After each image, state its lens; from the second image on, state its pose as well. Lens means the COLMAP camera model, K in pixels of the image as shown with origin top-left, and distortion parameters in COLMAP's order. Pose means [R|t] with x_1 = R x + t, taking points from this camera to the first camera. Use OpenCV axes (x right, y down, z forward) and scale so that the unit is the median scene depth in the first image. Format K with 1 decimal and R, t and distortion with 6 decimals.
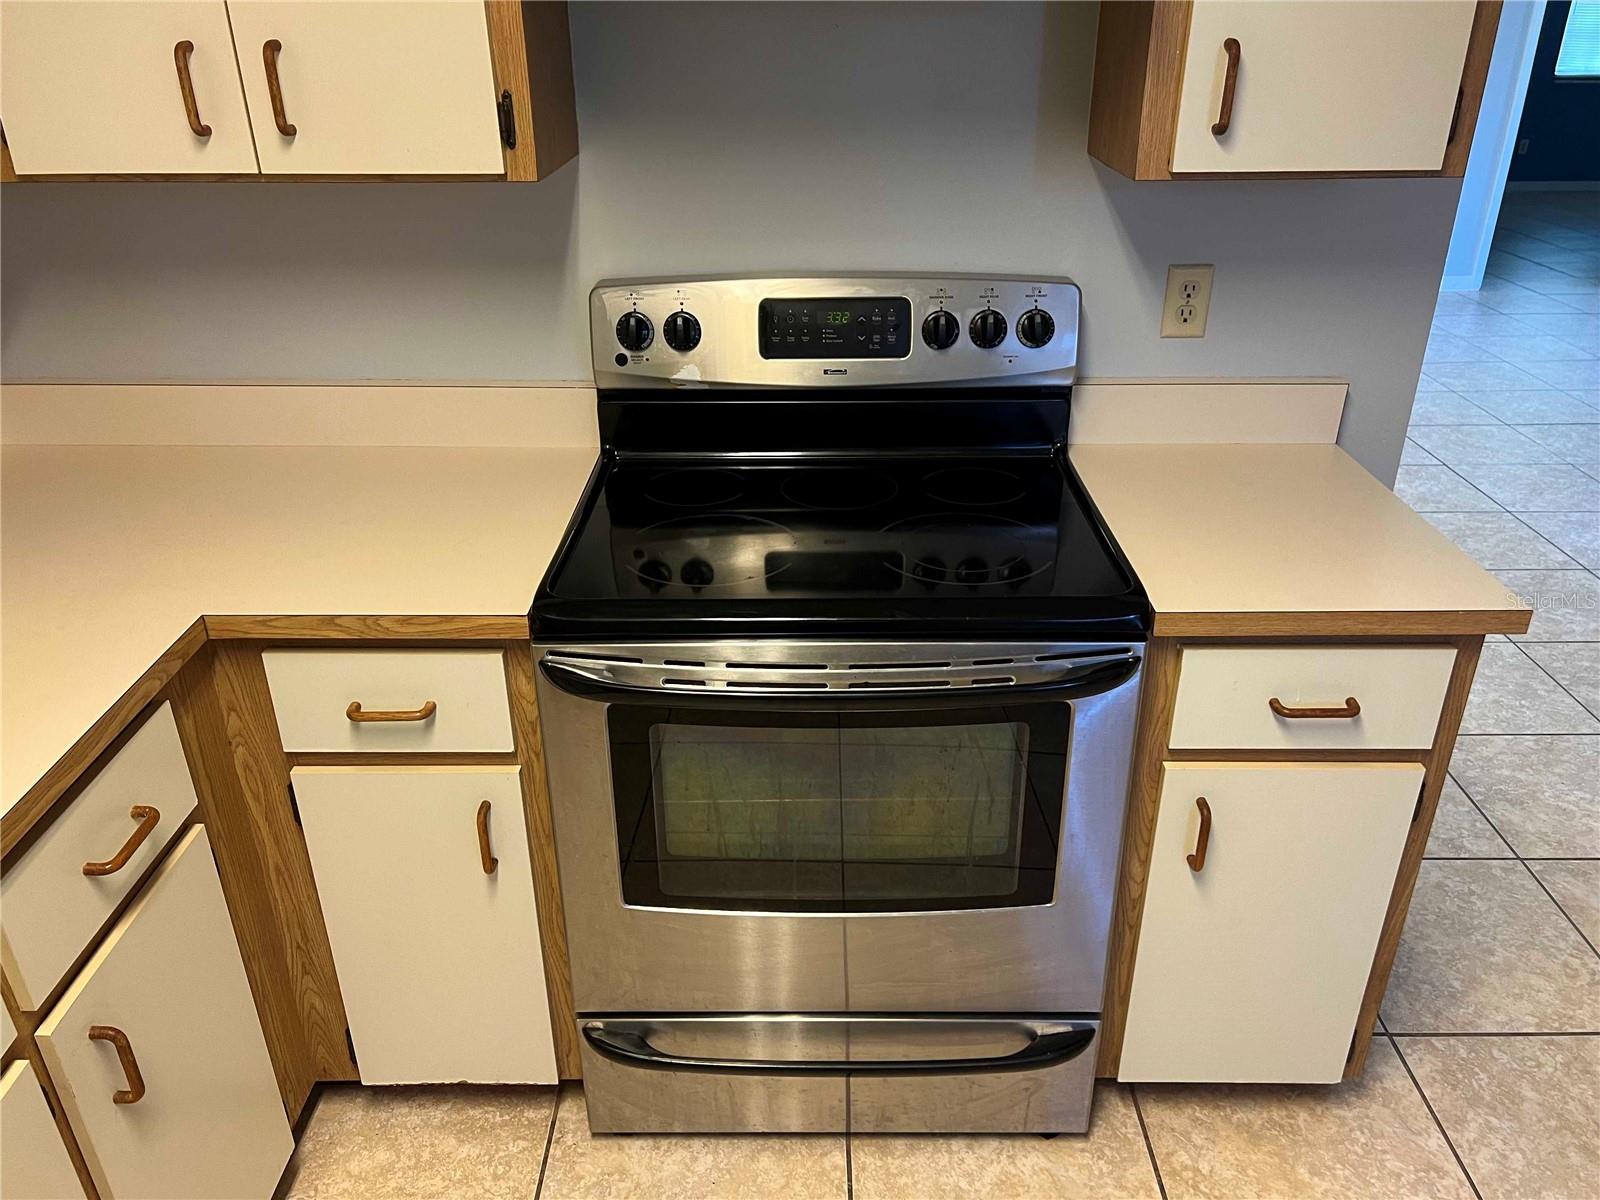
lens RADIAL K [[1183.1, 0, 800.0], [0, 1183.1, 600.0], [0, 0, 1]] dist [0.059061, -0.062597]
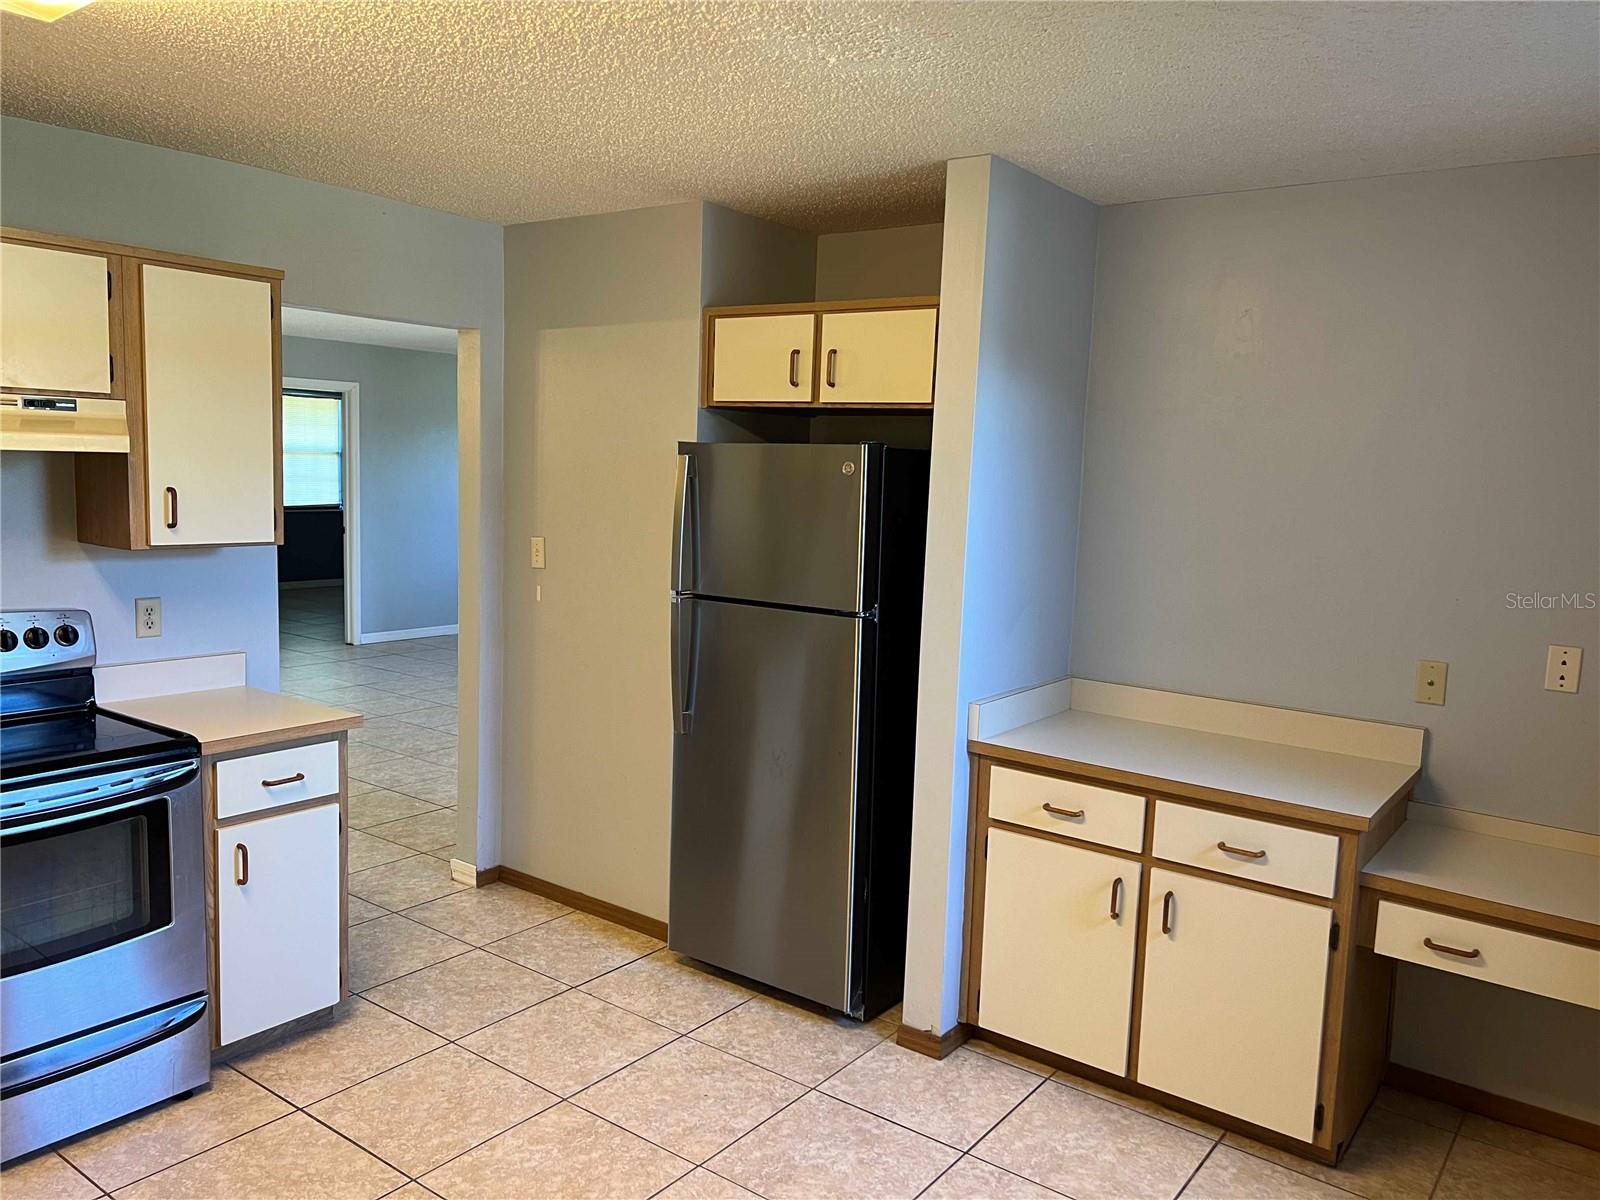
lens RADIAL K [[1183.1, 0, 800.0], [0, 1183.1, 600.0], [0, 0, 1]] dist [0.059061, -0.062597]
pose [[0.581559, -0.063893, 0.810991, -0.593924], [0.328372, 0.930524, -0.162164, 0.356628], [-0.744285, 0.360614, 0.562136, -0.792830]]
